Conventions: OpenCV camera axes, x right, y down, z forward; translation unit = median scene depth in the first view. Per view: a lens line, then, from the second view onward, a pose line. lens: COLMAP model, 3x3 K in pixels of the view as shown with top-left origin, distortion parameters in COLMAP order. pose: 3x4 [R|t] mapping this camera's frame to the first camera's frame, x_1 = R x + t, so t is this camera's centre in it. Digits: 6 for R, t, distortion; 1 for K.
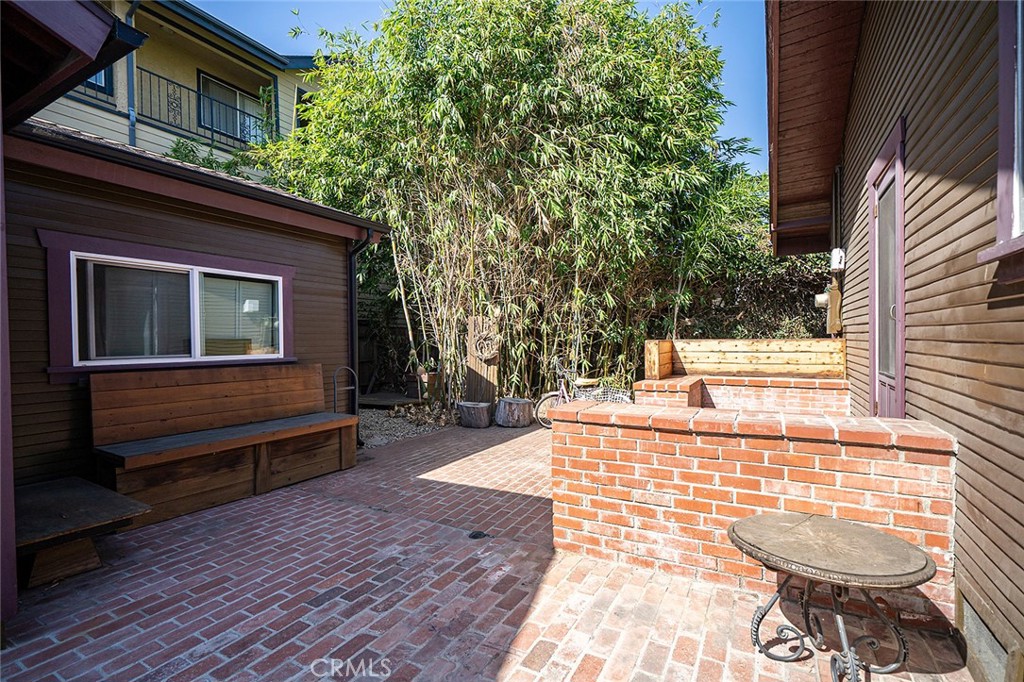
lens RADIAL K [[473.6, 0, 498.9], [0, 473.6, 345.9], [0, 0, 1]] dist [0.000159, 0.001169]
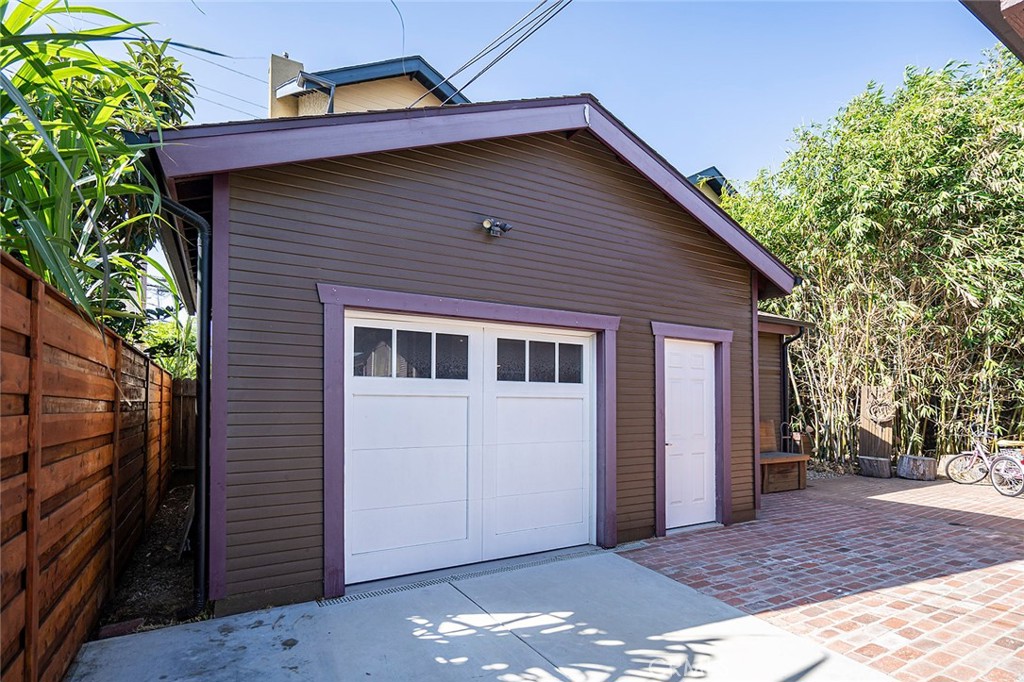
lens RADIAL K [[487.2, 0, 491.6], [0, 487.2, 396.7], [0, 0, 1]] dist [0.004063, -0.000921]
pose [[0.856419, 0.007075, -0.516234, -0.256043], [-0.018873, 0.999667, -0.017609, 0.005559], [0.515937, 0.024824, 0.856267, -0.606295]]
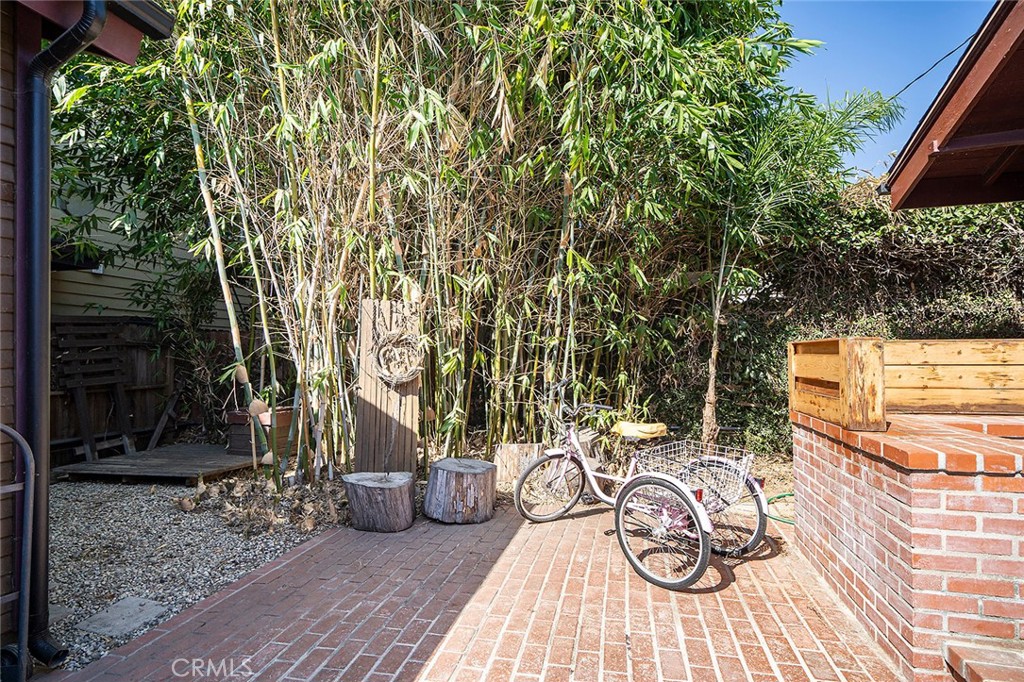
lens RADIAL K [[524.6, 0, 511.0], [0, 524.6, 349.8], [0, 0, 1]] dist [0.004526, -0.002012]
pose [[0.958703, 0.004953, 0.284366, -0.079332], [0.002510, 0.999662, -0.025875, 0.007900], [-0.284399, 0.025520, 0.958366, 0.468764]]
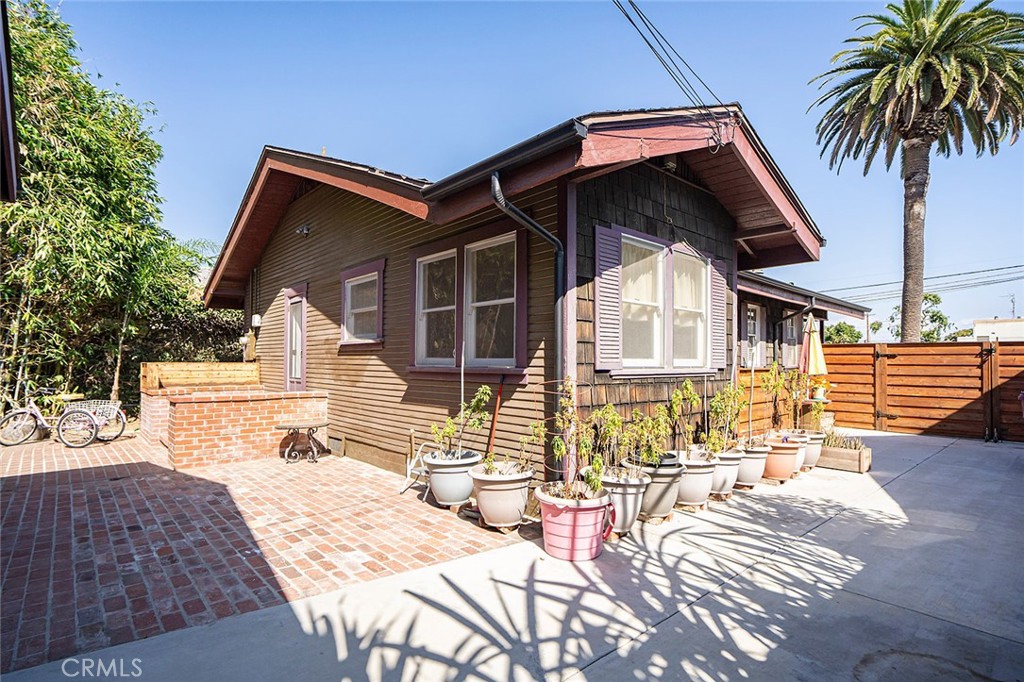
lens RADIAL K [[512.4, 0, 503.8], [0, 512.4, 347.8], [0, 0, 1]] dist [-0.001477, 0.002110]
pose [[0.328705, 0.039535, 0.943605, -0.599910], [0.002975, 0.999075, -0.042896, 0.009863], [-0.944428, 0.016907, 0.328283, -0.401726]]
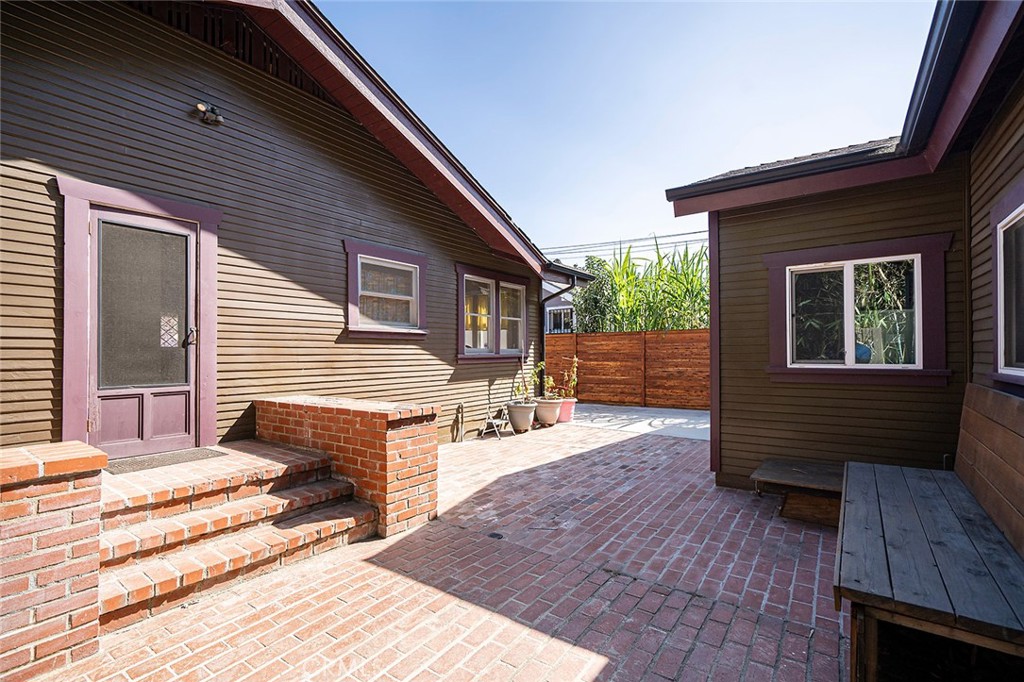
lens RADIAL K [[473.6, 0, 509.6], [0, 473.6, 344.7], [0, 0, 1]] dist [0.000159, 0.001169]
pose [[-0.995599, 0.019093, 0.091746, -0.083729], [0.018610, 0.999808, -0.006126, -0.007789], [-0.091845, -0.004391, -0.995764, 0.937183]]
